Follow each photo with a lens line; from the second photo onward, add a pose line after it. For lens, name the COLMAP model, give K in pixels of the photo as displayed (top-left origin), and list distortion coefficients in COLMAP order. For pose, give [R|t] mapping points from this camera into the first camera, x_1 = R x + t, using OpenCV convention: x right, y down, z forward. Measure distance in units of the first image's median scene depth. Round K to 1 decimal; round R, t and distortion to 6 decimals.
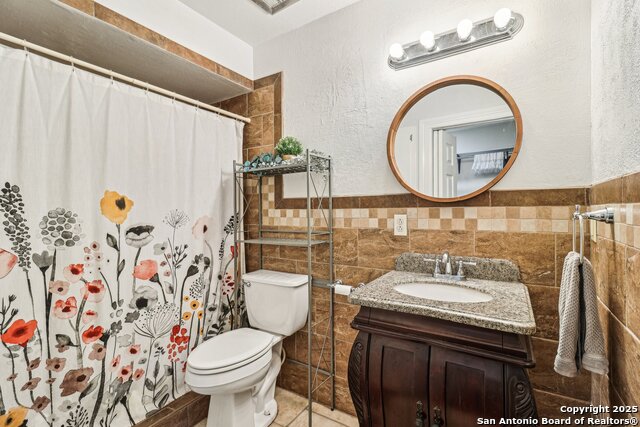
lens RADIAL K [[296.5, 0, 321.0], [0, 296.5, 210.8], [0, 0, 1]] dist [-0.003264, 0.000008]
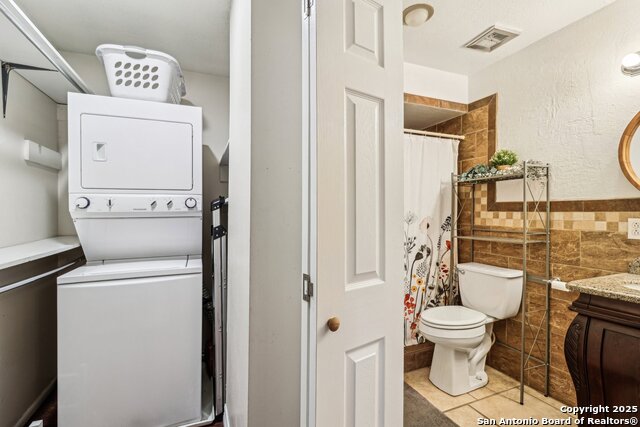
lens RADIAL K [[296.5, 0, 316.6], [0, 296.5, 214.9], [0, 0, 1]] dist [-0.003264, 0.000008]
pose [[0.813853, 0.014185, -0.580897, -0.028096], [-0.006270, 0.999858, 0.015632, -0.006831], [0.581037, -0.009080, 0.813827, -0.382959]]
